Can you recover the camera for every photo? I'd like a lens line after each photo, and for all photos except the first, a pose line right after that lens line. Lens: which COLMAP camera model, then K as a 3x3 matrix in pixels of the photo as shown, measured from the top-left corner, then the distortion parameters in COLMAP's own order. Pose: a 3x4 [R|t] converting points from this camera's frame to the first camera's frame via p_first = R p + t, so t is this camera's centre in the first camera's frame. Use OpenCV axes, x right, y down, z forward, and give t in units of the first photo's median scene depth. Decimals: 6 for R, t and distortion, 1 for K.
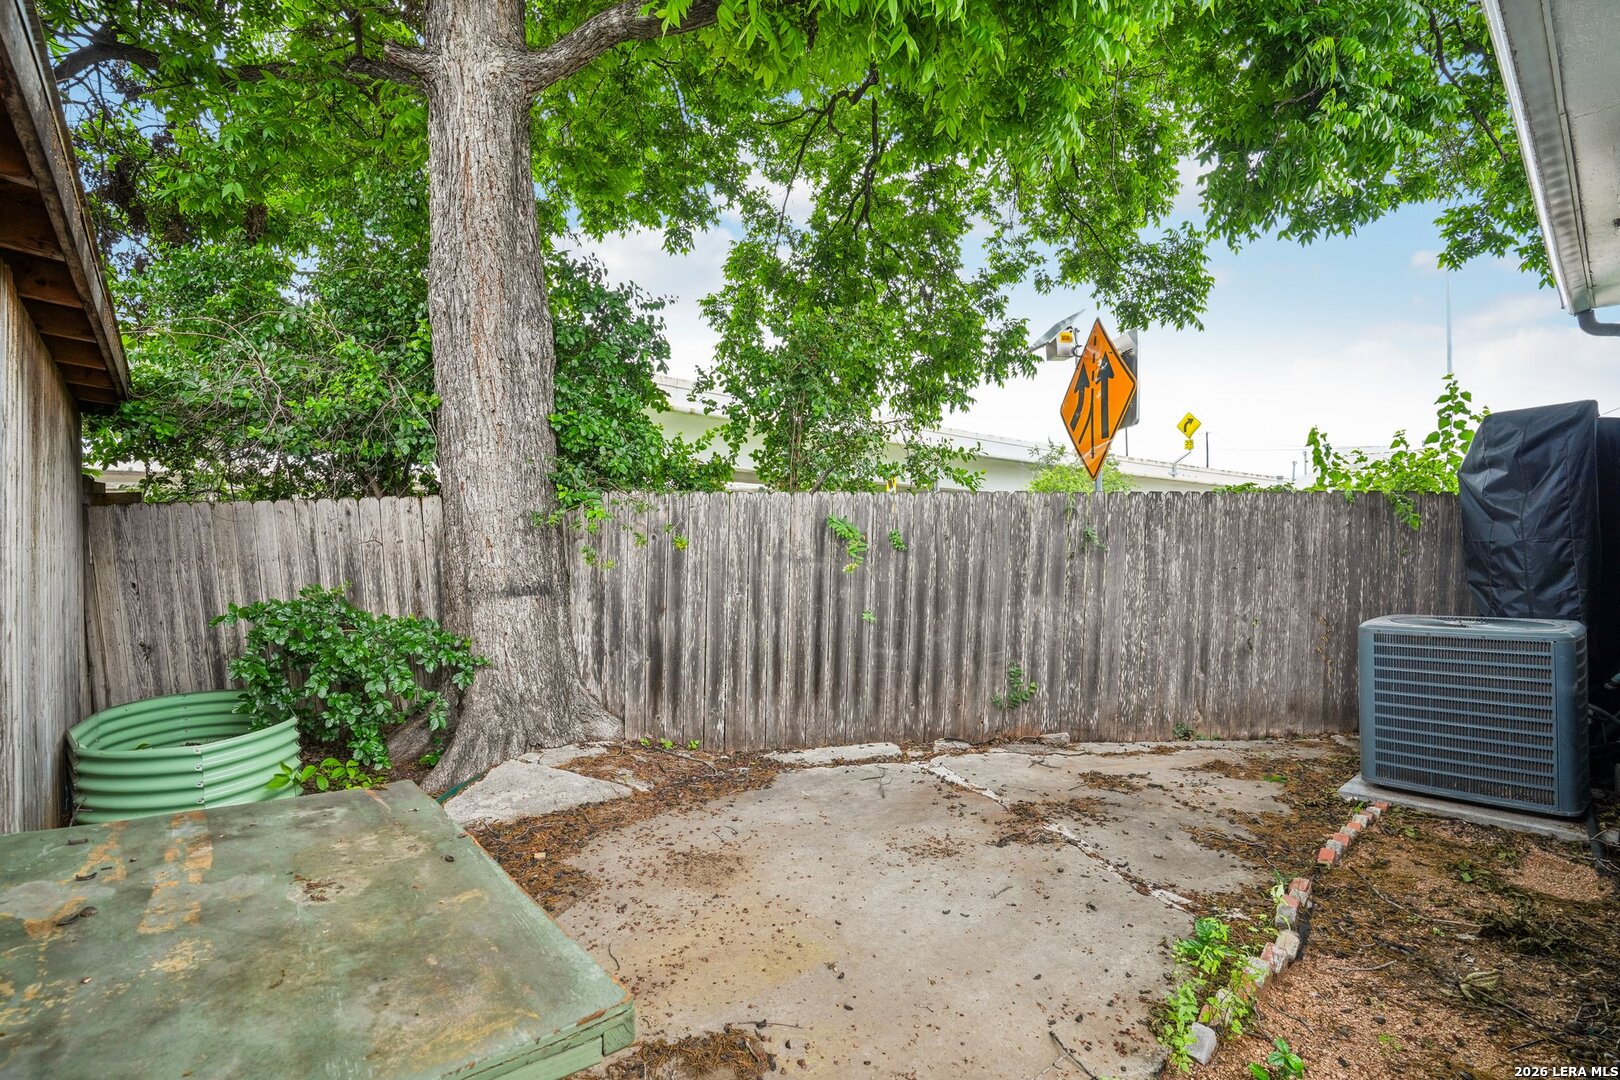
lens RADIAL K [[736.0, 0, 804.6], [0, 736.0, 546.0], [0, 0, 1]] dist [-0.020669, 0.000483]
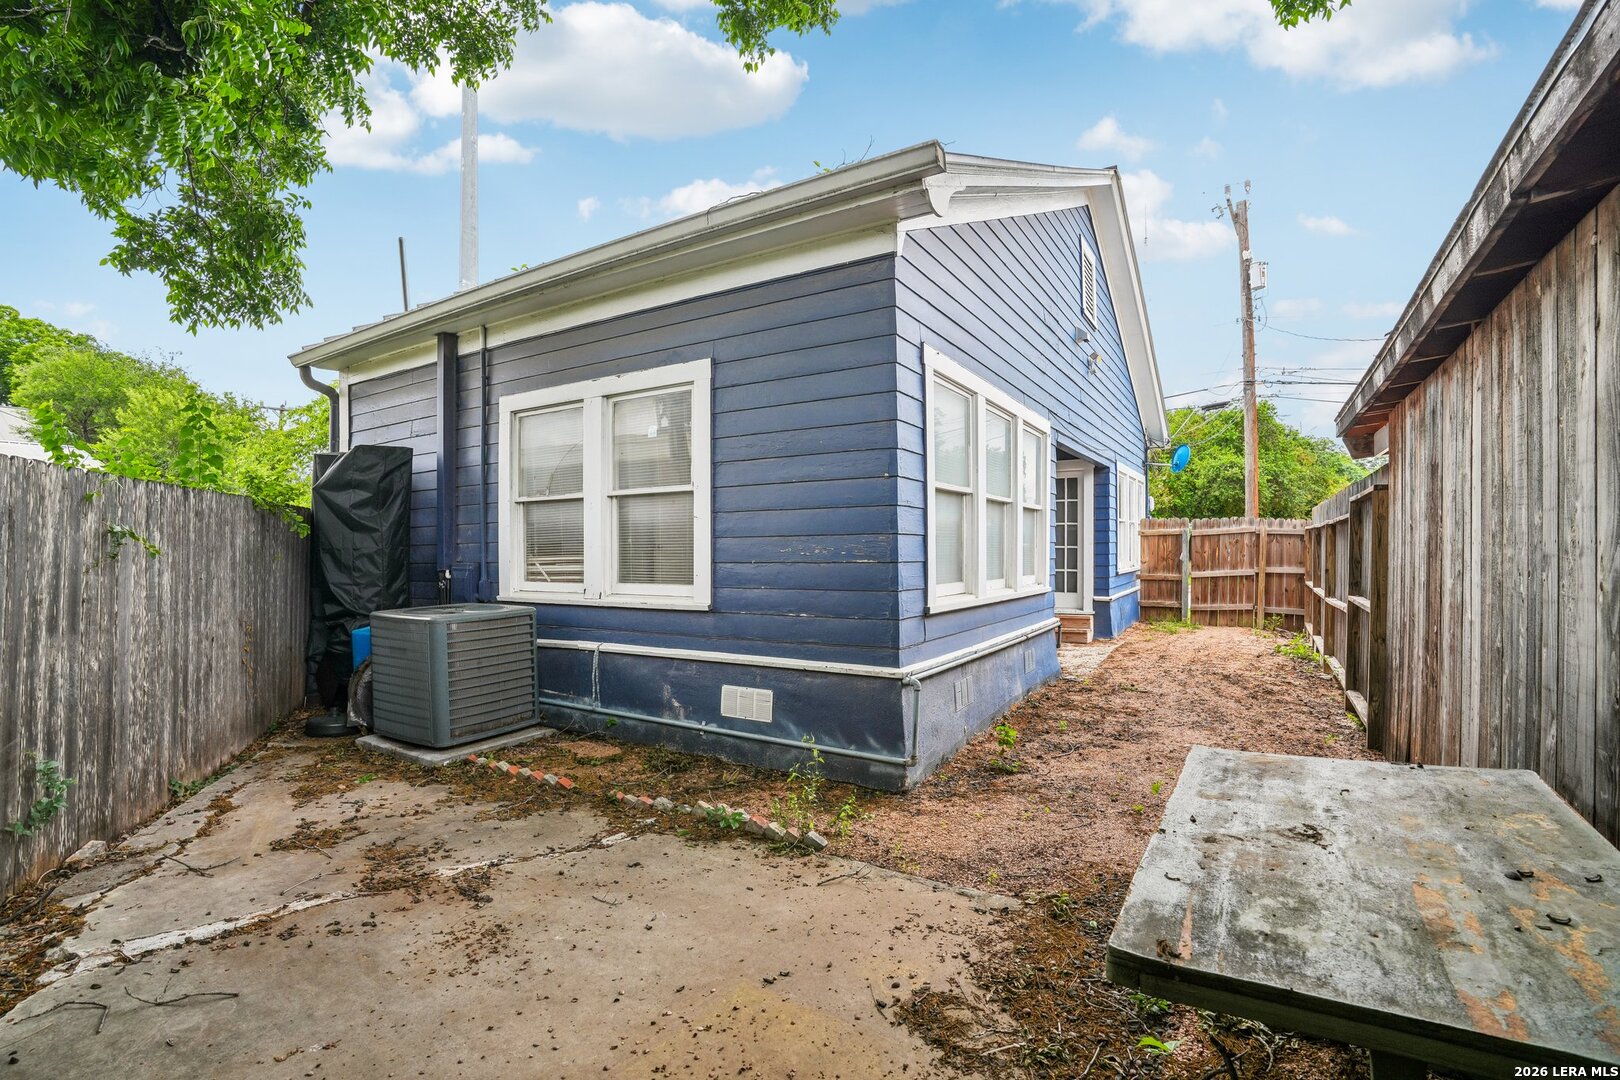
lens RADIAL K [[736.0, 0, 804.6], [0, 736.0, 546.0], [0, 0, 1]] dist [-0.020669, 0.000483]
pose [[-0.264610, 0.007692, 0.964325, -0.668240], [0.002967, 0.999970, -0.007162, 0.000190], [-0.964351, 0.000966, -0.264625, 0.878176]]
